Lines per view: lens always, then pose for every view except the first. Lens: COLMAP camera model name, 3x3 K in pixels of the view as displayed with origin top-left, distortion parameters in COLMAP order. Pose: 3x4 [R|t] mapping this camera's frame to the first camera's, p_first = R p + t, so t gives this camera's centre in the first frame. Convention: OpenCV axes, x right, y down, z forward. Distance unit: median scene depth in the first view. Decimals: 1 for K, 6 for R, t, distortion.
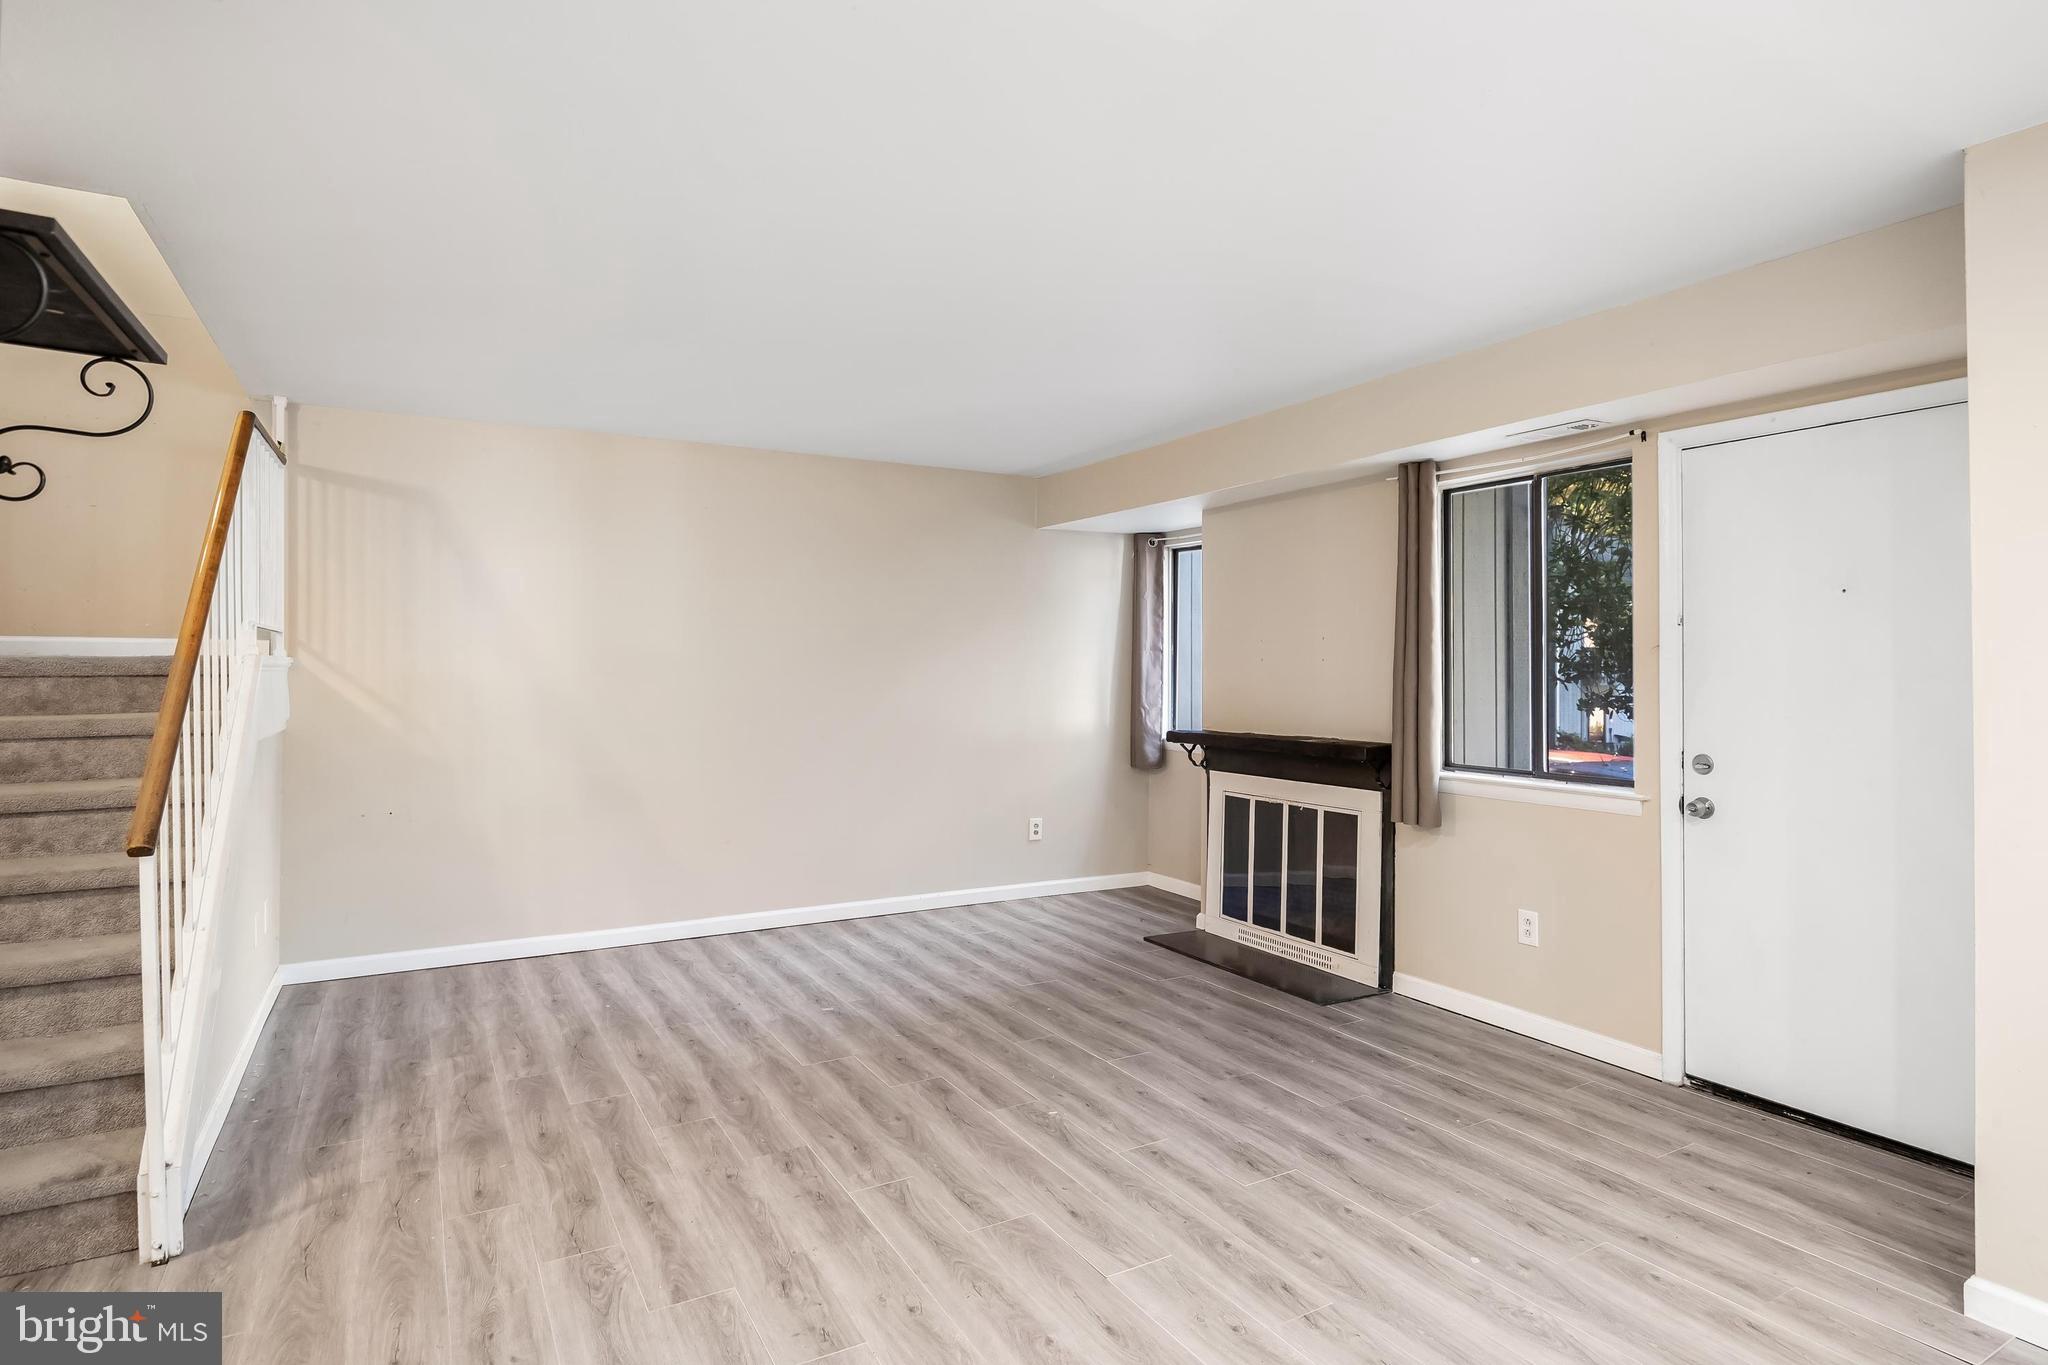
lens RADIAL K [[1075.7, 0, 1037.1], [0, 1075.7, 674.9], [0, 0, 1]] dist [-0.015890, 0.001176]
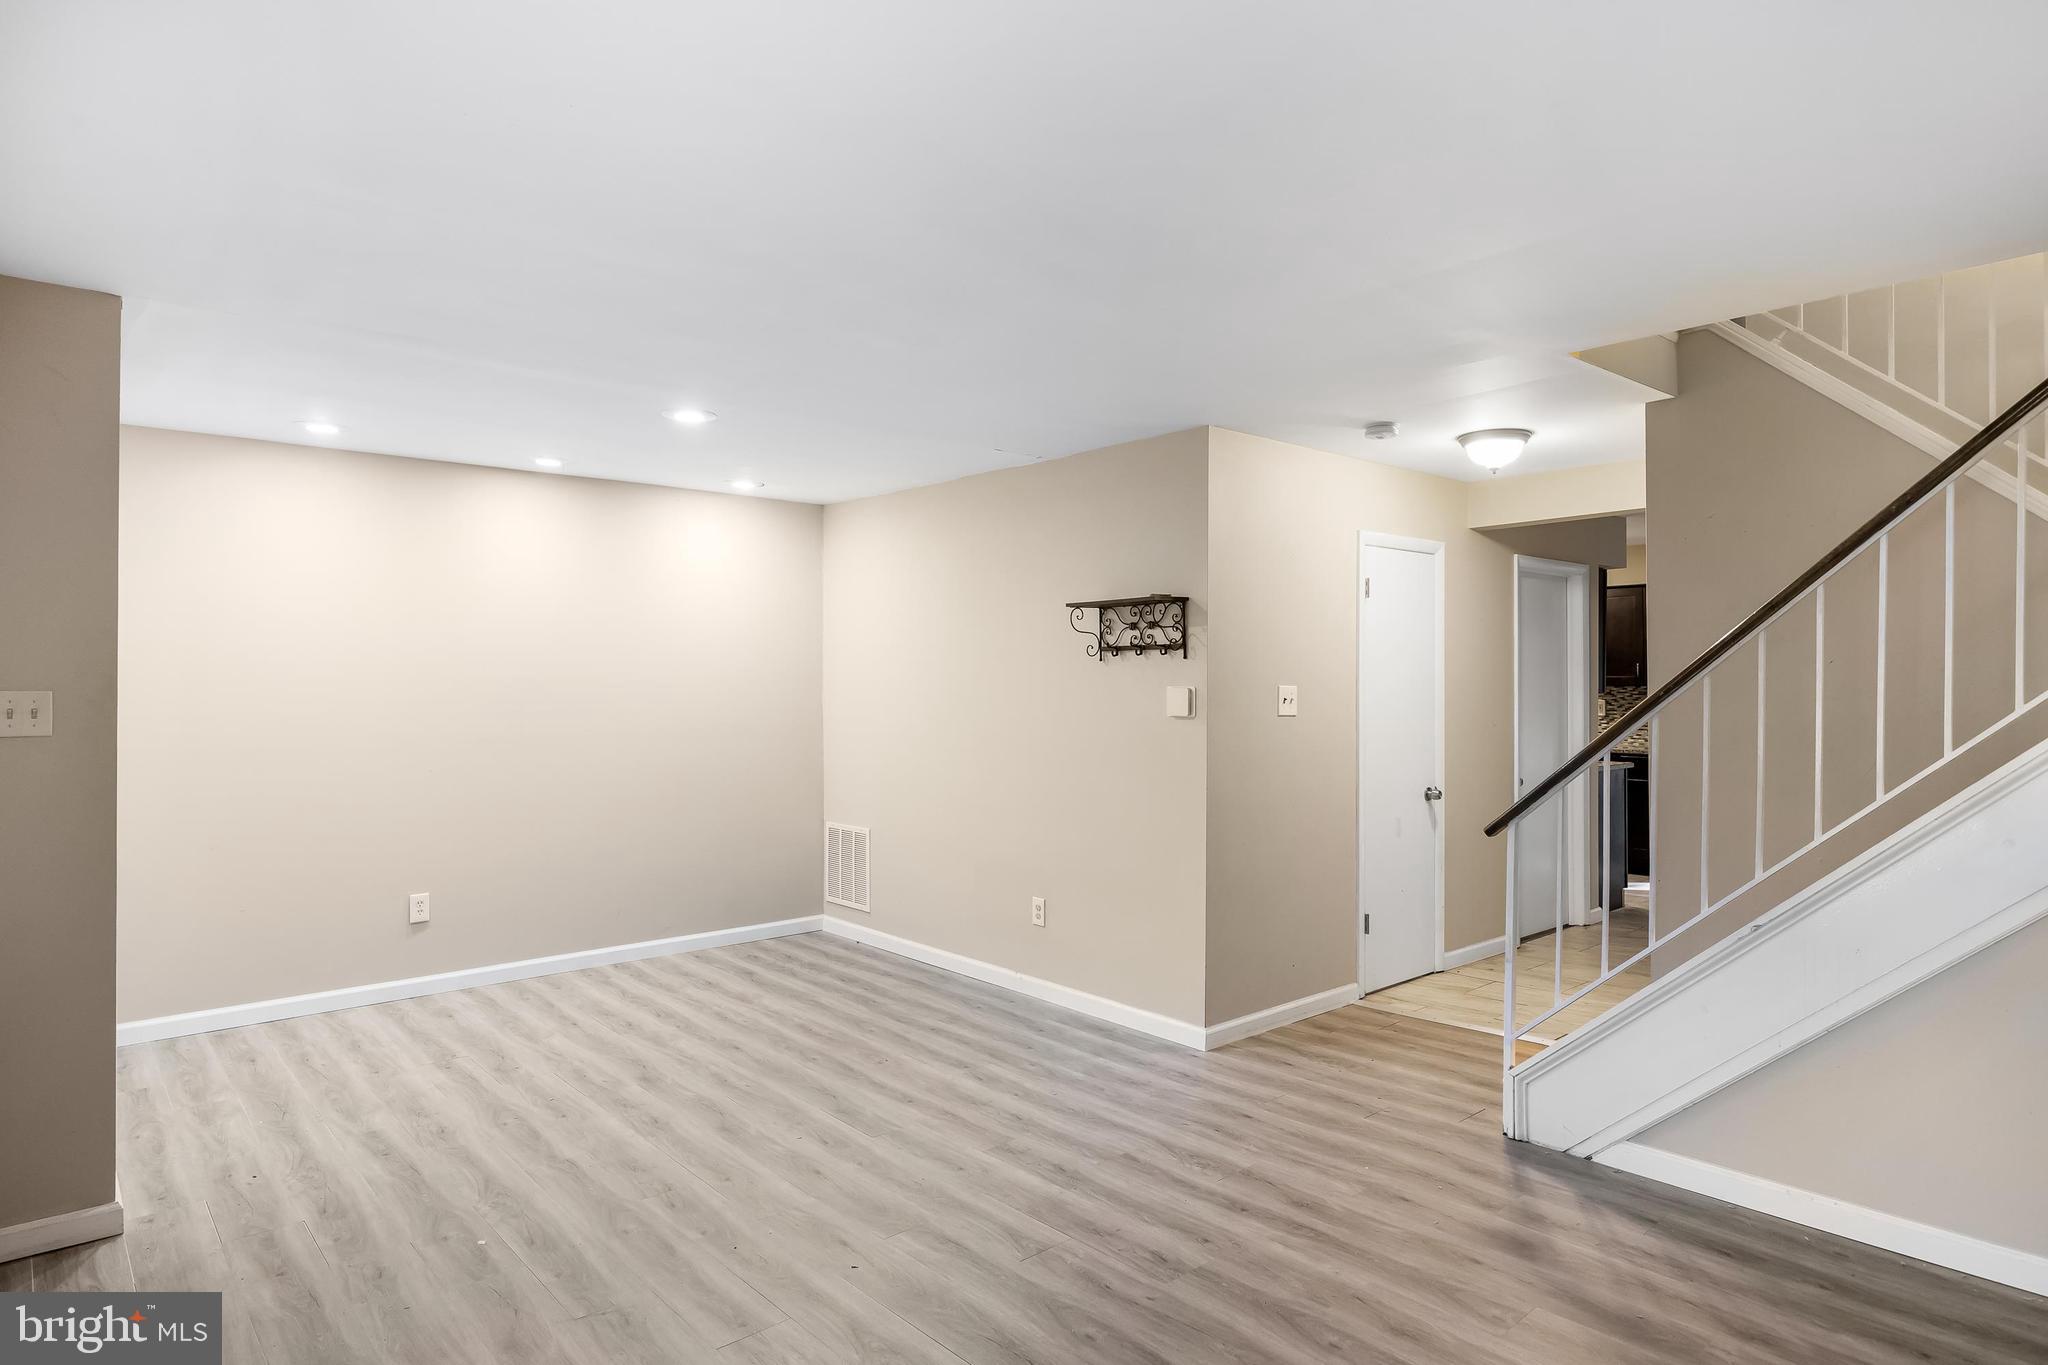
lens RADIAL K [[1142.0, 0, 1024.0], [0, 1142.0, 682.5], [0, 0, 1]] dist [0.000691, 0.000332]
pose [[-0.980783, 0.000709, -0.195100, 0.051245], [0.000094, 0.999995, 0.003163, -0.025447], [0.195101, 0.003084, -0.980778, 1.379406]]
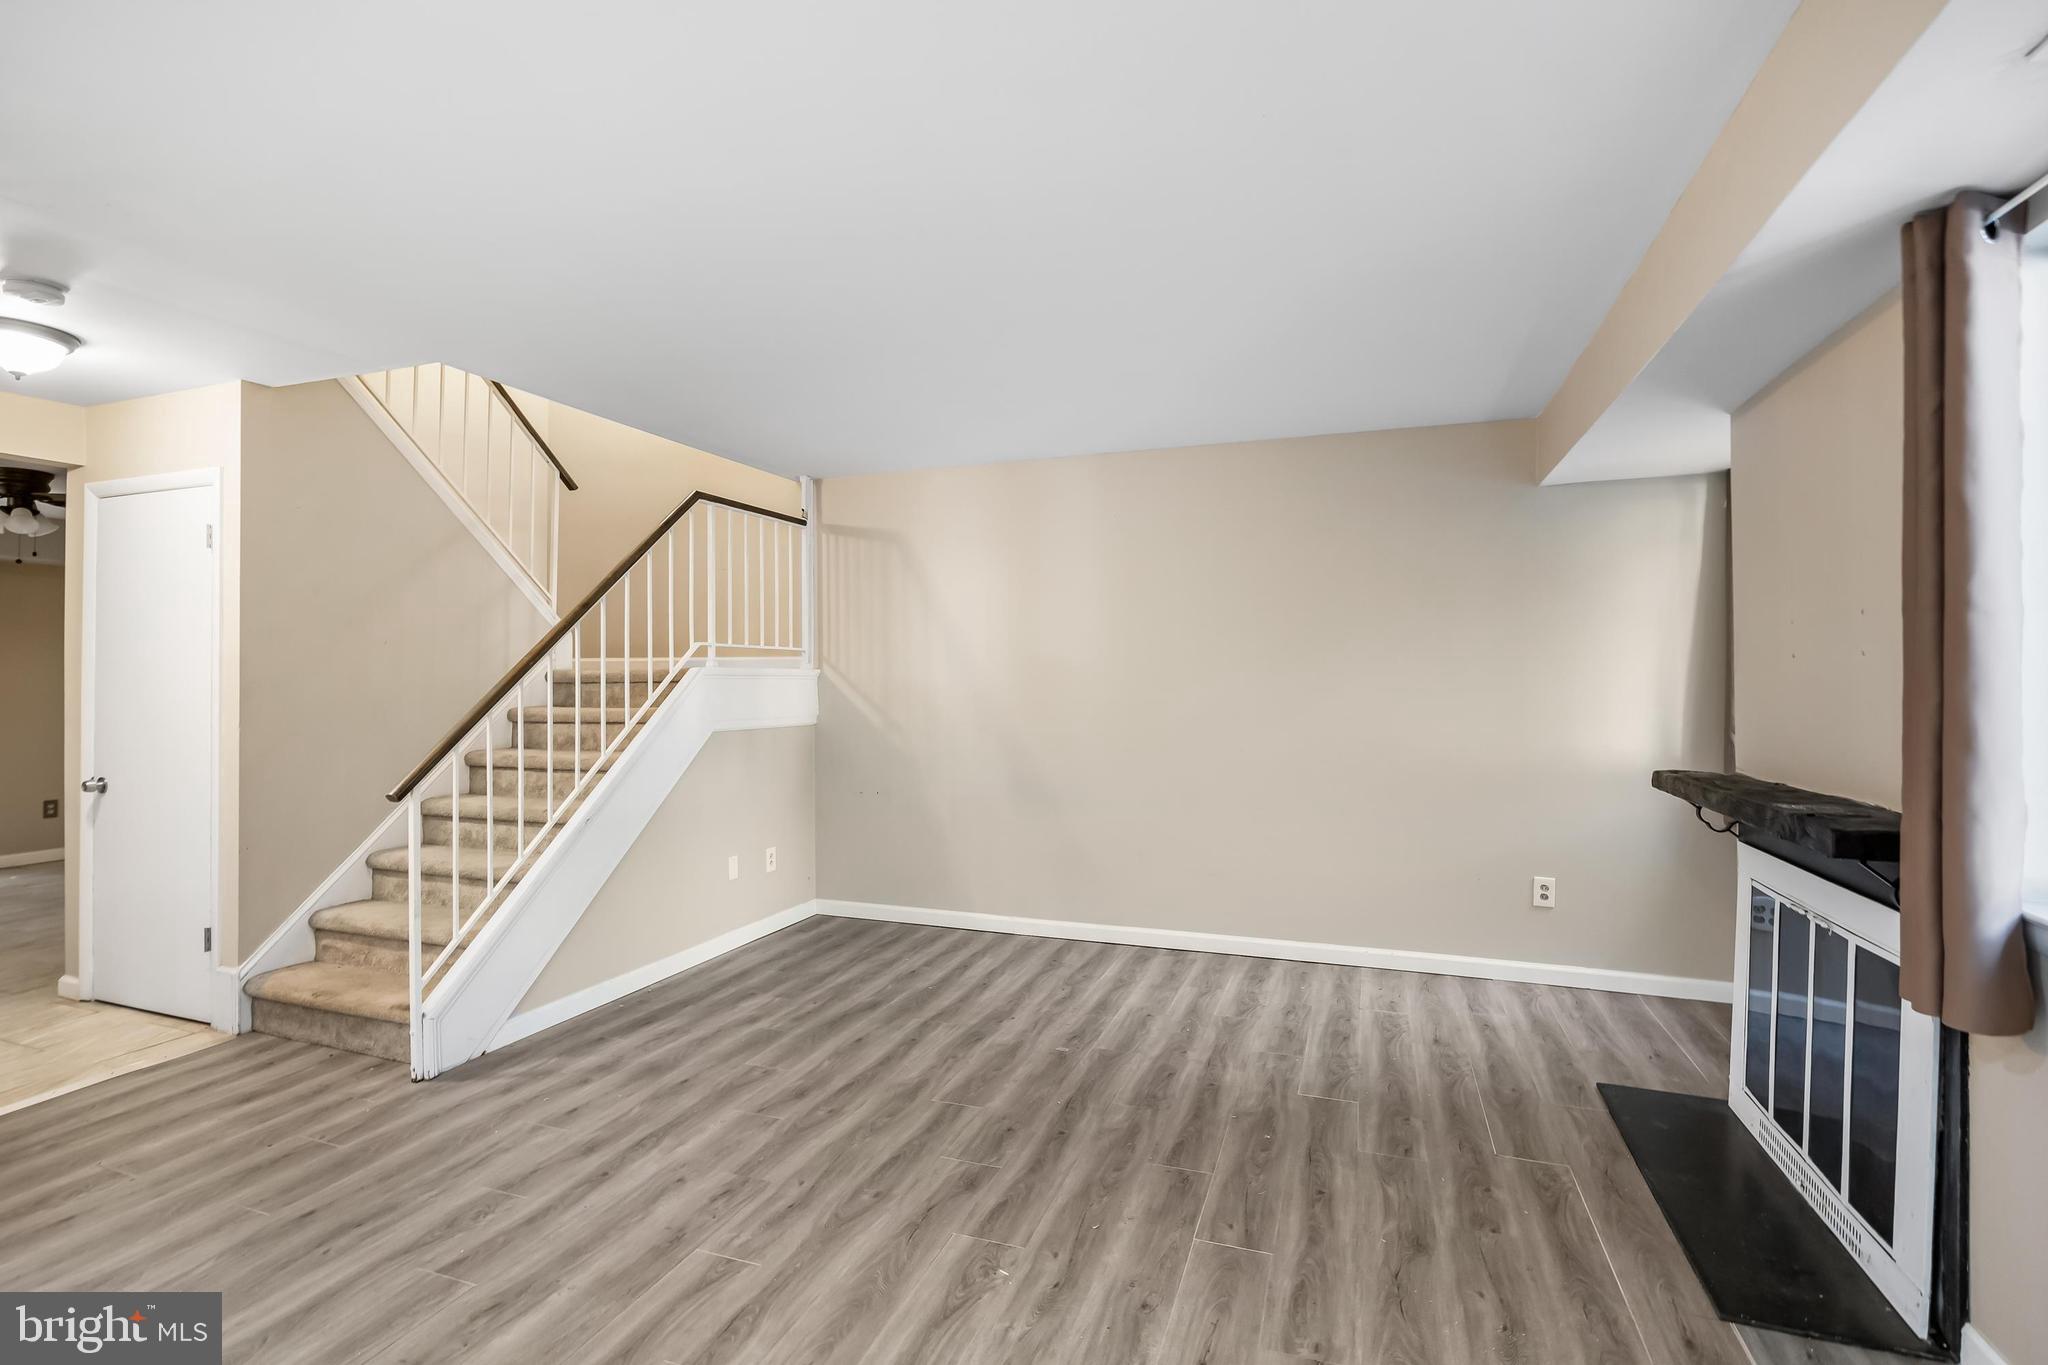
lens RADIAL K [[958.1, 0, 1024.0], [0, 958.1, 682.5], [0, 0, 1]] dist [-0.015526, 0.000618]
pose [[0.641669, -0.000243, -0.766982, 0.422034], [-0.002552, 0.999994, -0.002453, 0.002467], [0.766978, 0.003531, 0.641664, 0.470817]]
